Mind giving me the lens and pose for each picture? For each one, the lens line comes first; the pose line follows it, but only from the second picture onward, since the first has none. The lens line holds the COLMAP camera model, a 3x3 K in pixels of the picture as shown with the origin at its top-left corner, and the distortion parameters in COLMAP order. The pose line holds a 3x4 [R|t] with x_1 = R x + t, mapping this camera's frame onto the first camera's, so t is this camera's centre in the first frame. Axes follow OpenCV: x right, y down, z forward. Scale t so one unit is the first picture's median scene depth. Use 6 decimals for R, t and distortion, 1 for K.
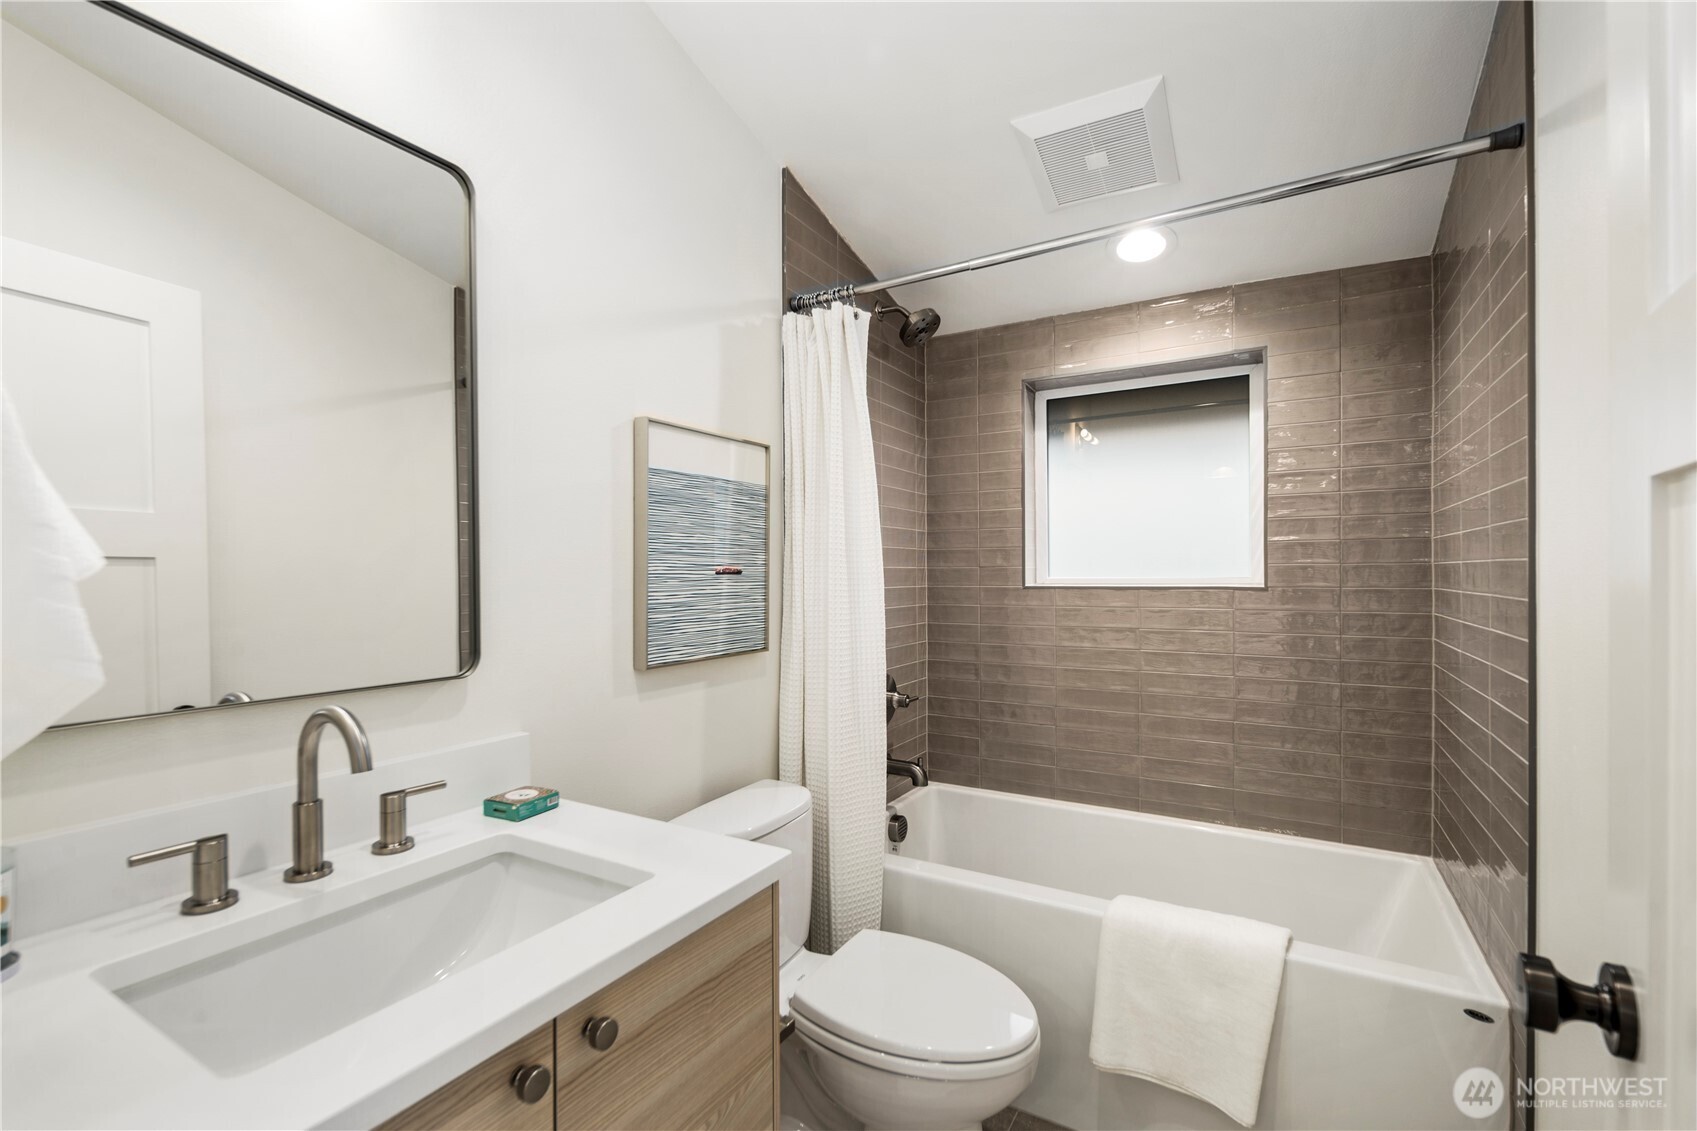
lens RADIAL K [[741.9, 0, 848.1], [0, 741.9, 548.3], [0, 0, 1]] dist [-0.001077, -0.000481]
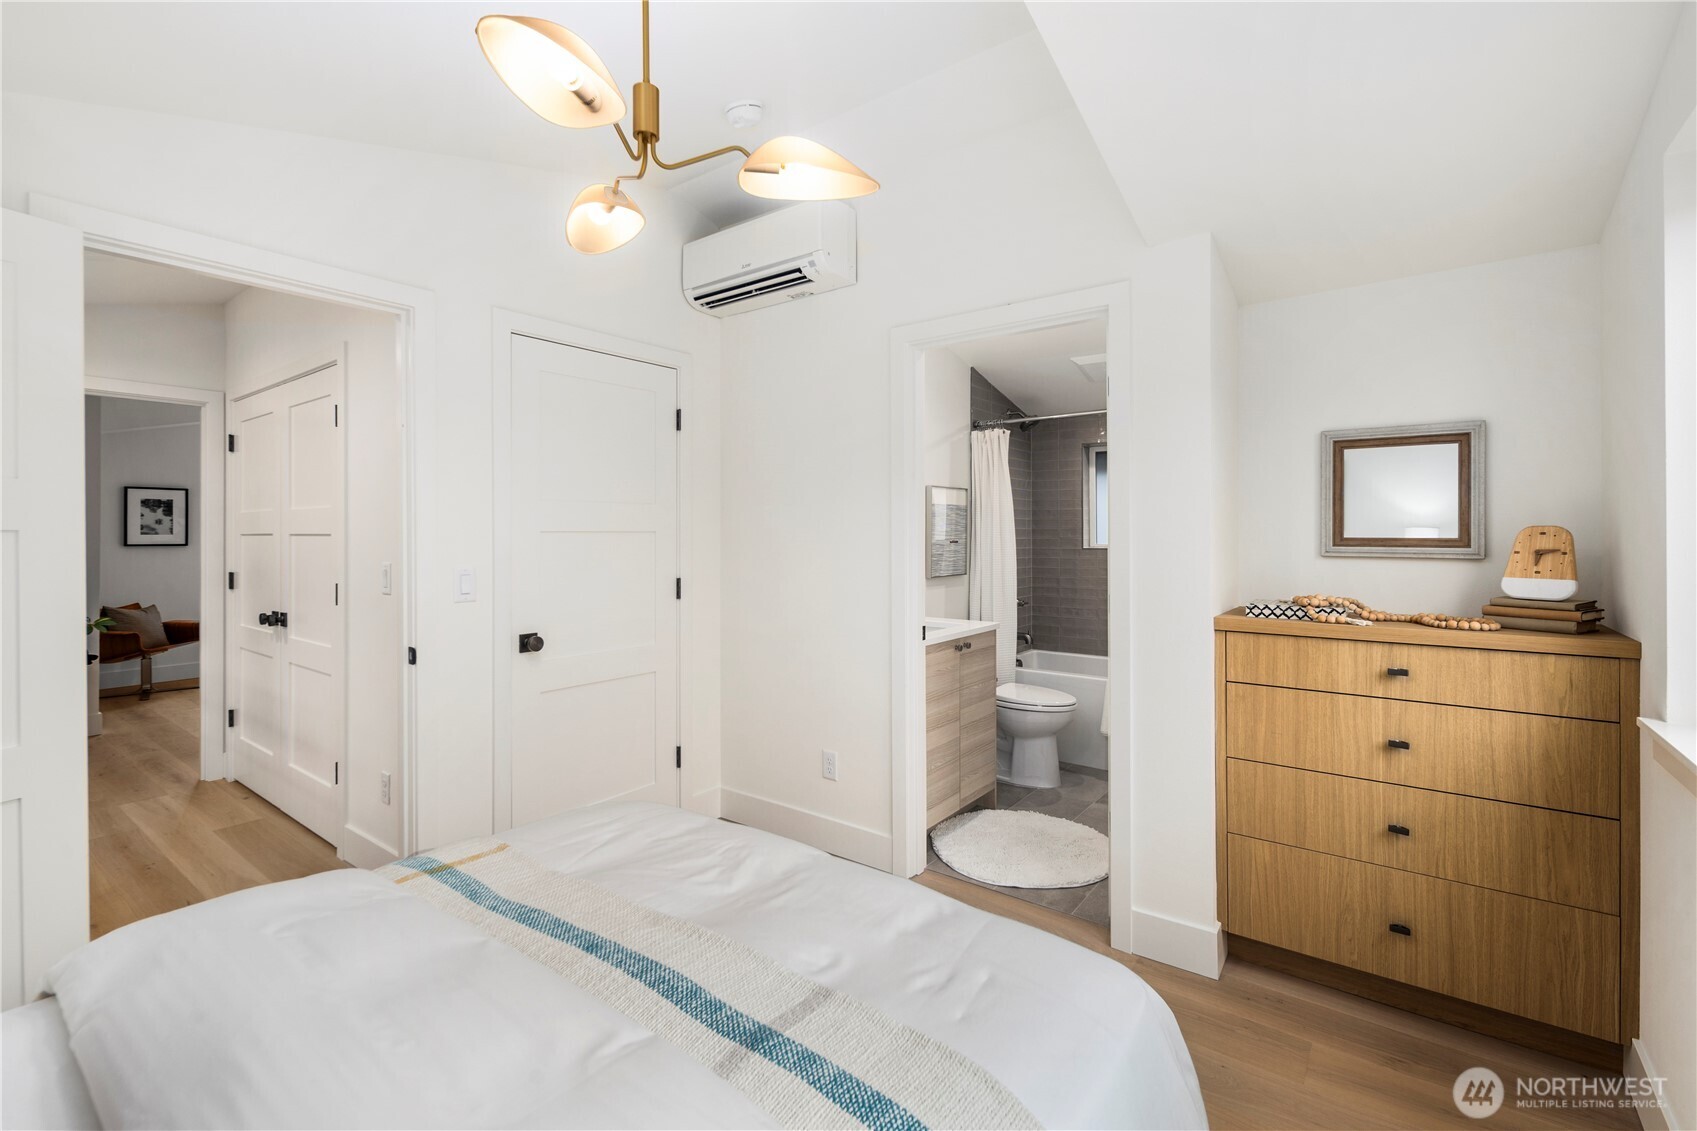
lens RADIAL K [[735.9, 0, 851.1], [0, 735.9, 537.7], [0, 0, 1]] dist [-0.000366, -0.000140]
pose [[0.993337, -0.002891, -0.115209, -0.189977], [0.006848, 0.999400, 0.033963, -0.059403], [0.115042, -0.034526, 0.992760, -1.290741]]
